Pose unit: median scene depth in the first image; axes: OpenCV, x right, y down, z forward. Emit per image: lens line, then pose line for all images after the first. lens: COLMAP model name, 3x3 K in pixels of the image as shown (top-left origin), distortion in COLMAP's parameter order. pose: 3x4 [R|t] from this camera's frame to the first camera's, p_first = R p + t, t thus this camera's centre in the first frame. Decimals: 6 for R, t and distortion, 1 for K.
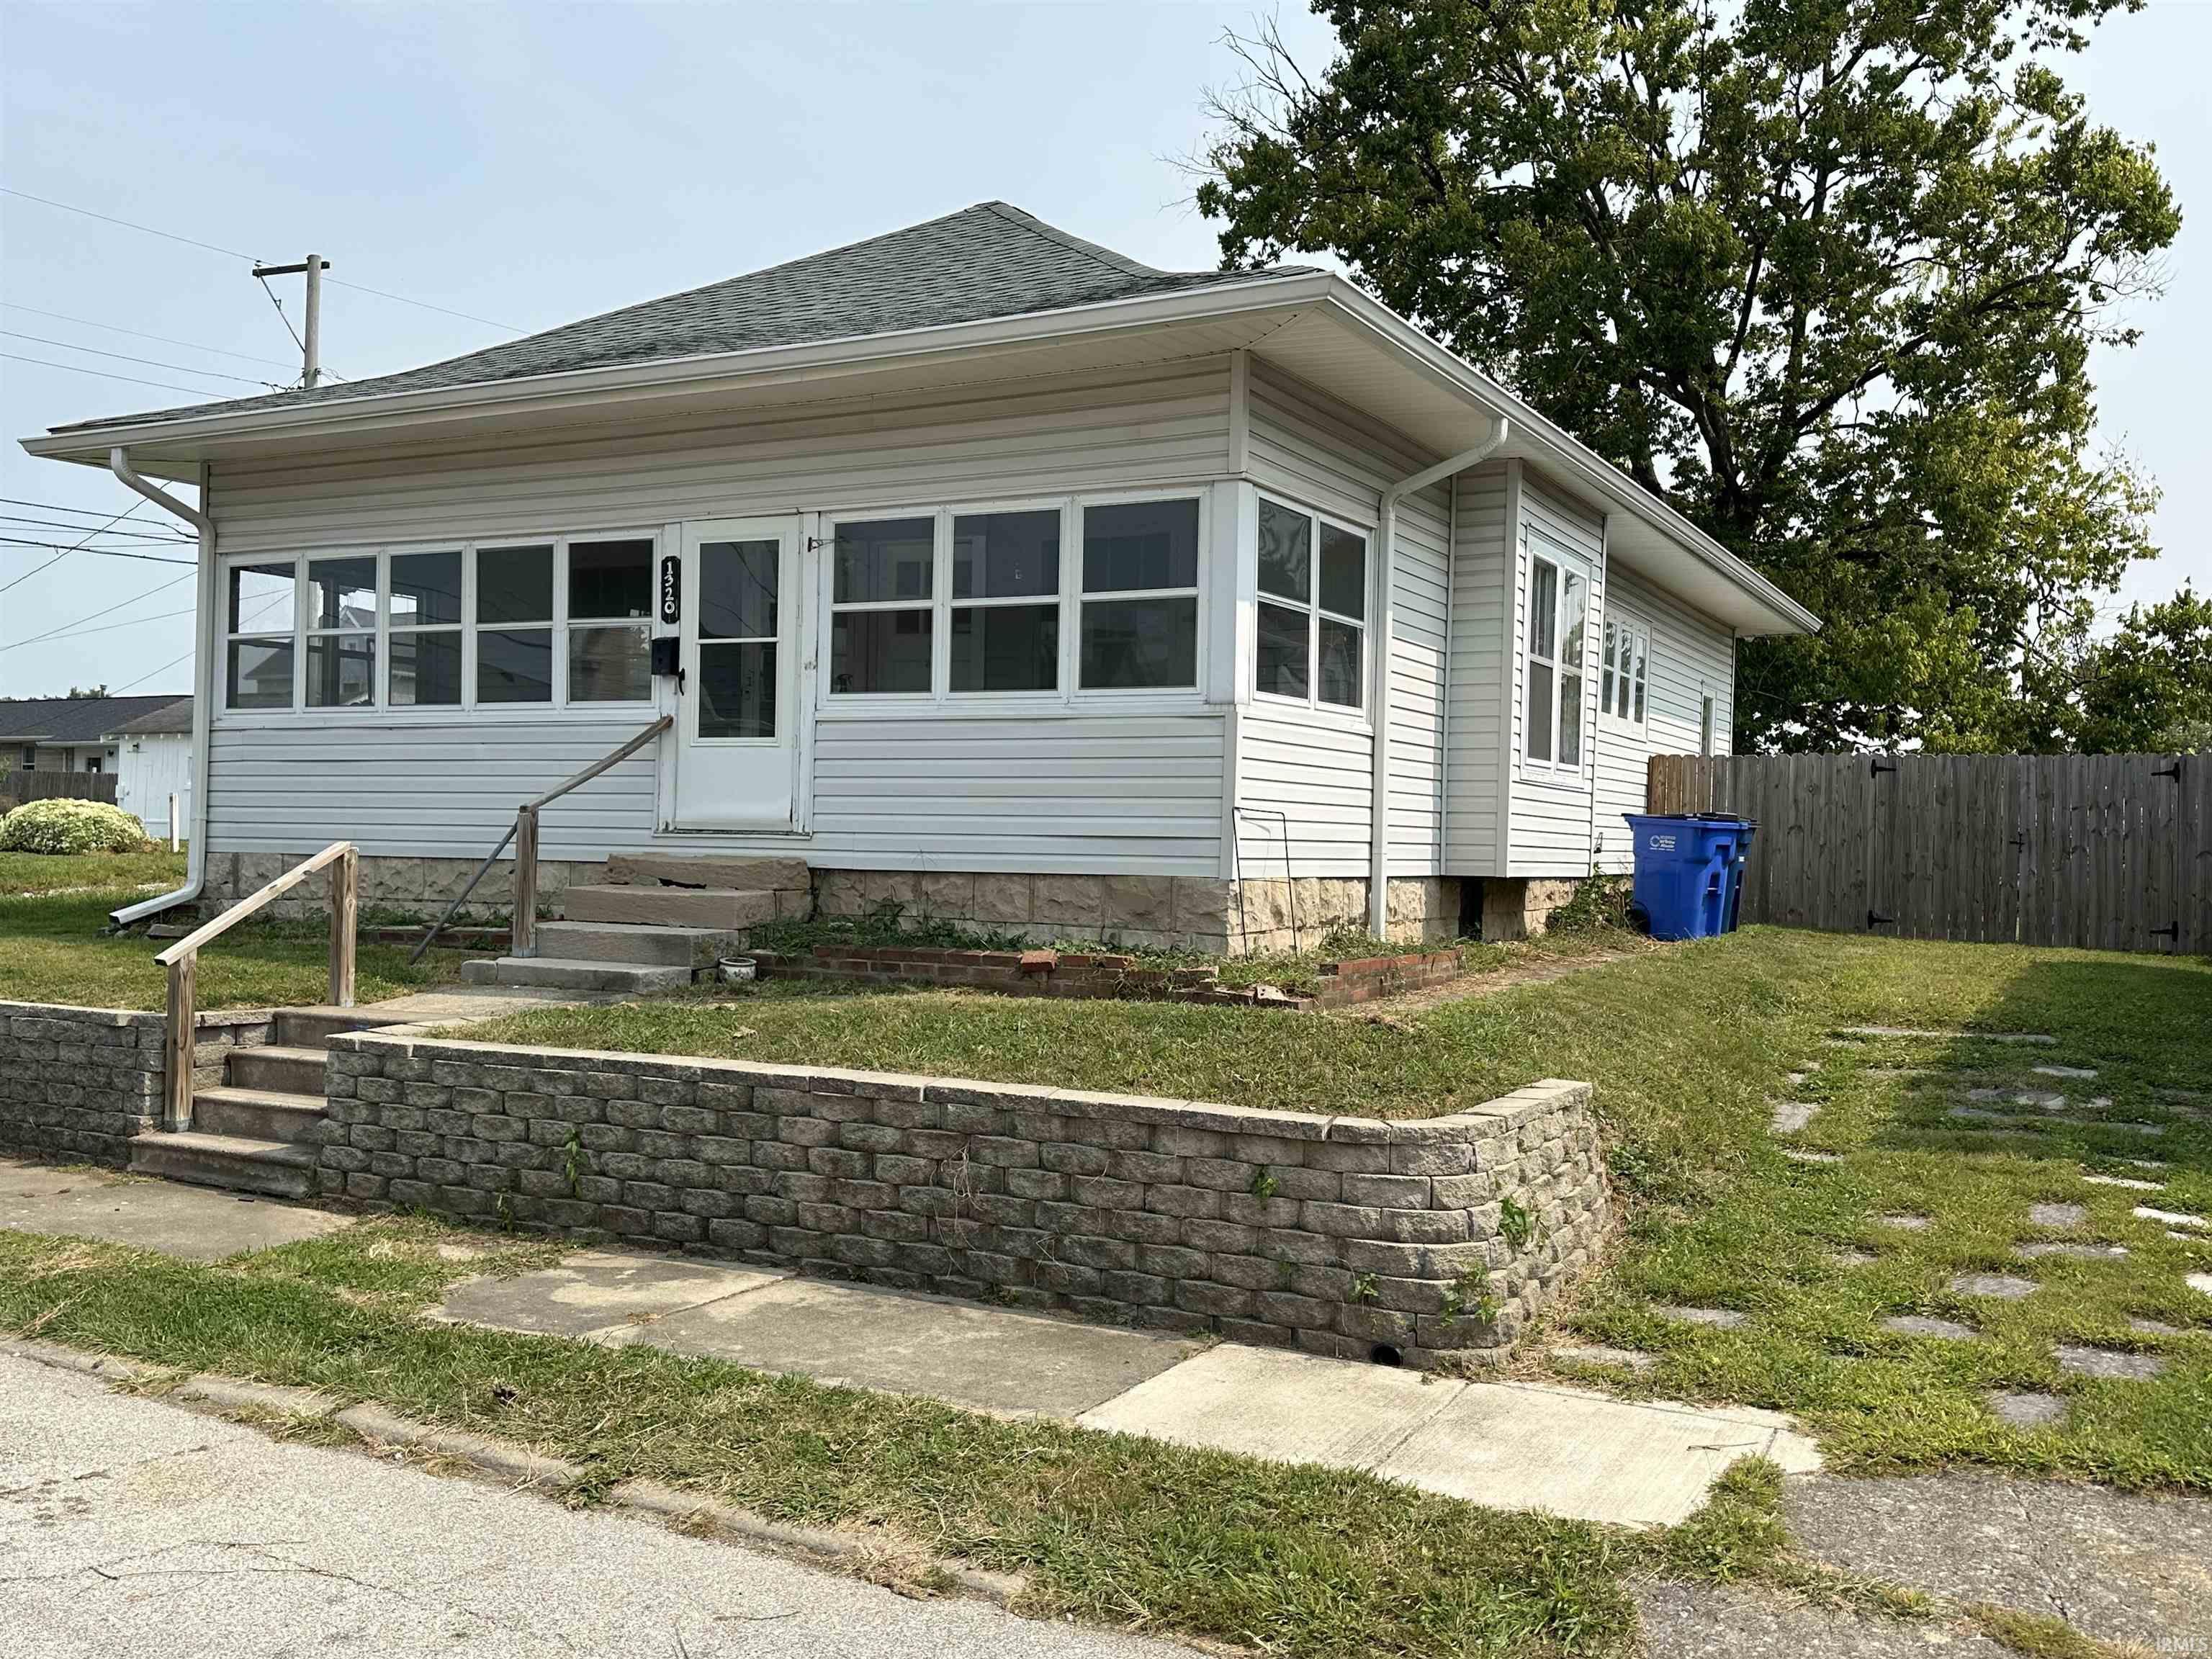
lens RADIAL K [[1928.0, 0, 1164.5], [0, 1928.0, 829.7], [0, 0, 1]] dist [0.148173, -0.280523]
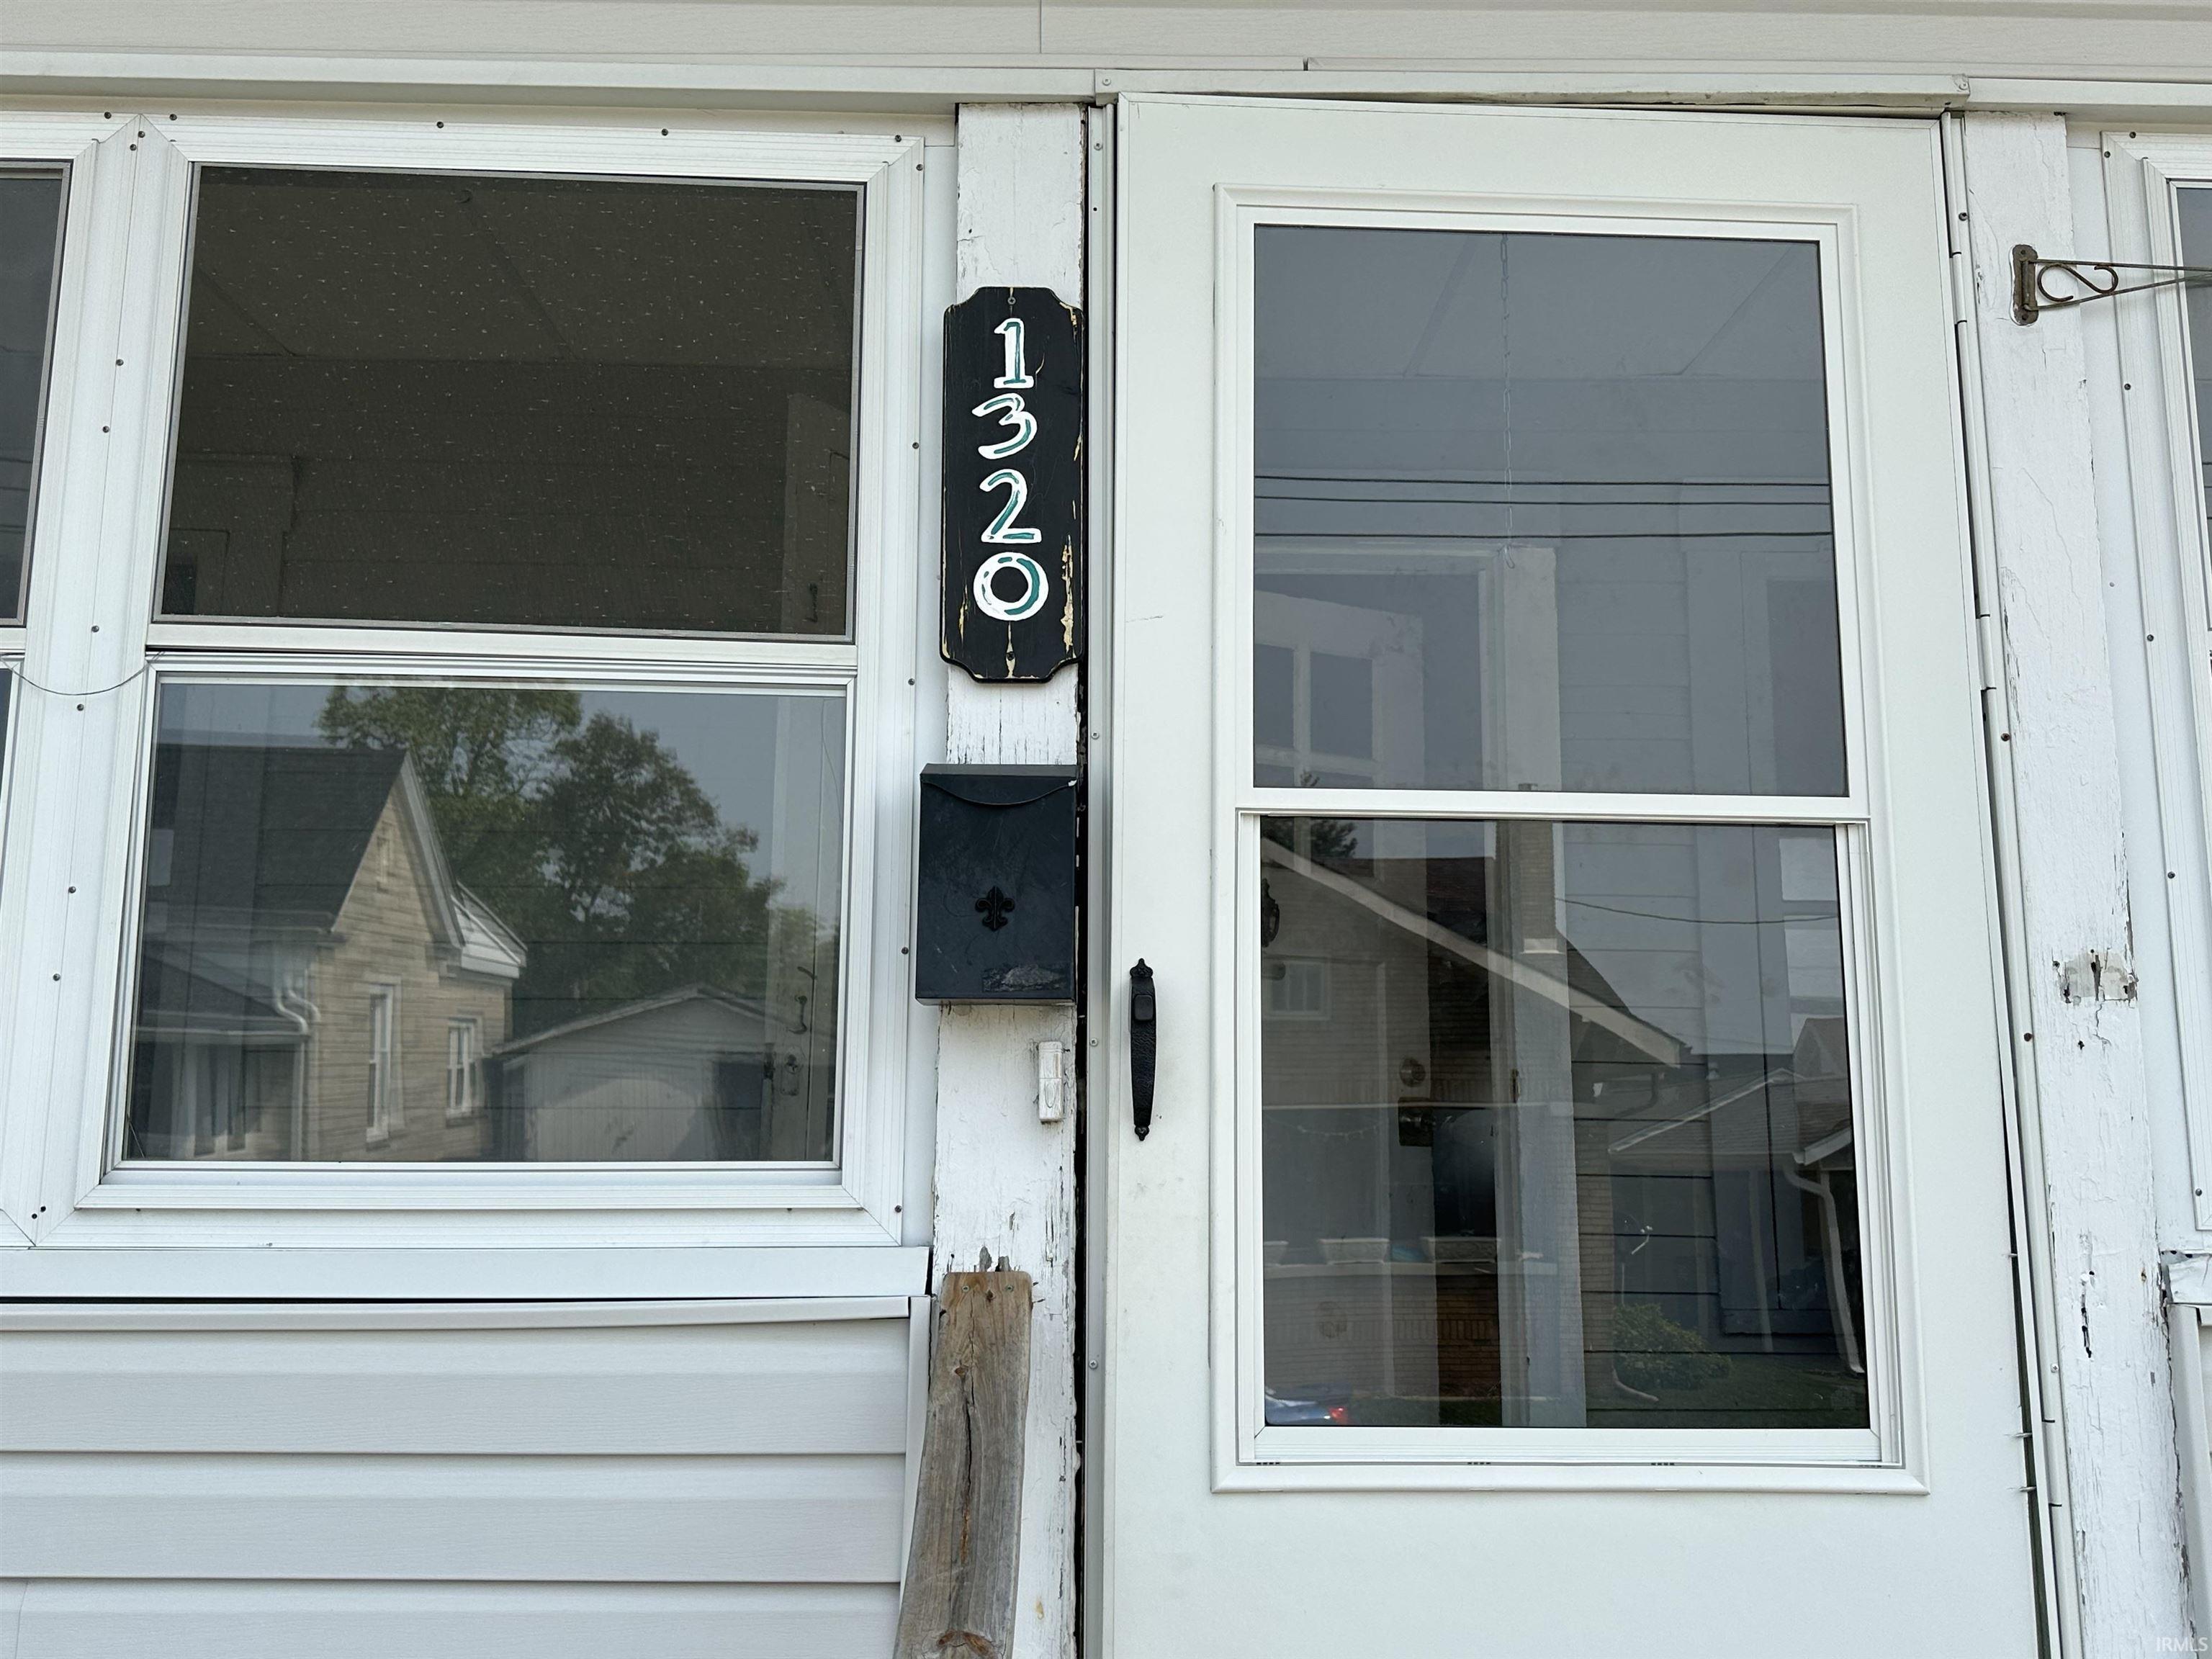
lens RADIAL K [[1928.0, 0, 1164.5], [0, 1928.0, 829.7], [0, 0, 1]] dist [0.148173, -0.280523]
pose [[0.875725, 0.072364, 0.477357, -0.328864], [0.008383, 0.986276, -0.164891, -0.069603], [-0.482738, 0.148401, 0.863100, 0.885624]]
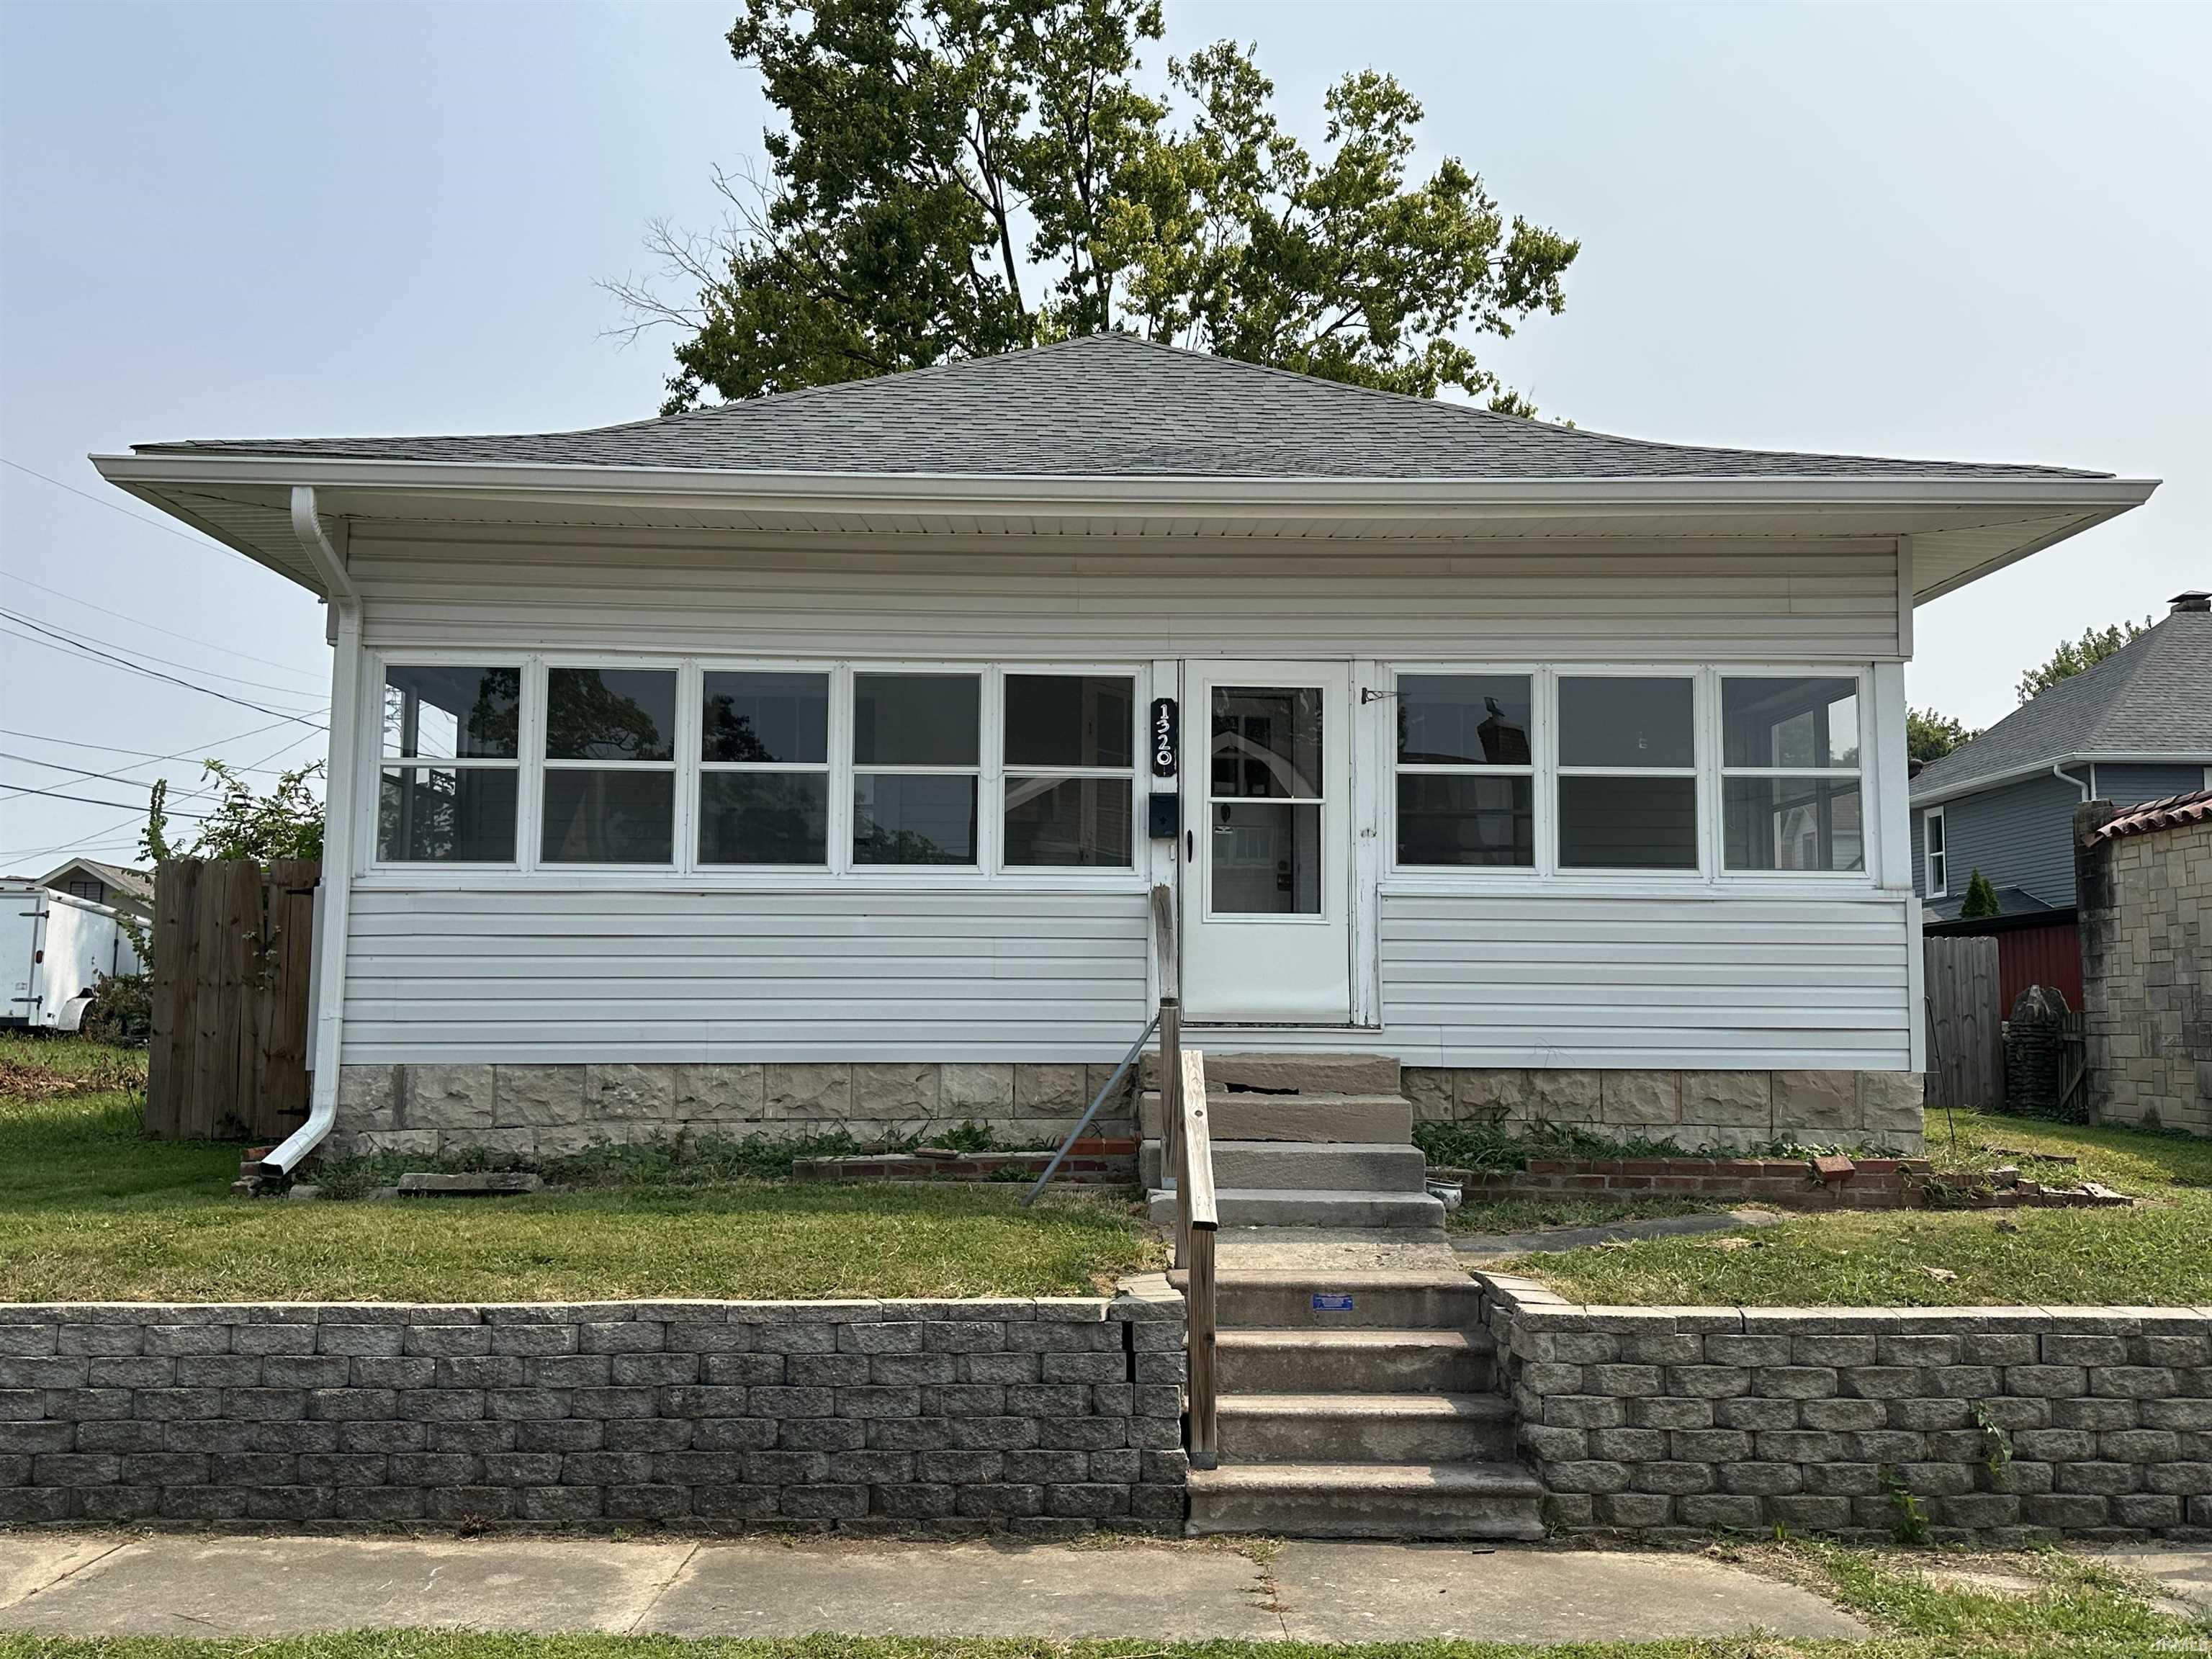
lens RADIAL K [[1899.7, 0, 1125.8], [0, 1899.7, 815.6], [0, 0, 1]] dist [0.149730, -0.258709]
pose [[0.876238, 0.037823, 0.480391, -0.685753], [0.007077, 0.995797, -0.091311, -0.014519], [-0.481826, 0.083410, 0.872288, 0.300266]]
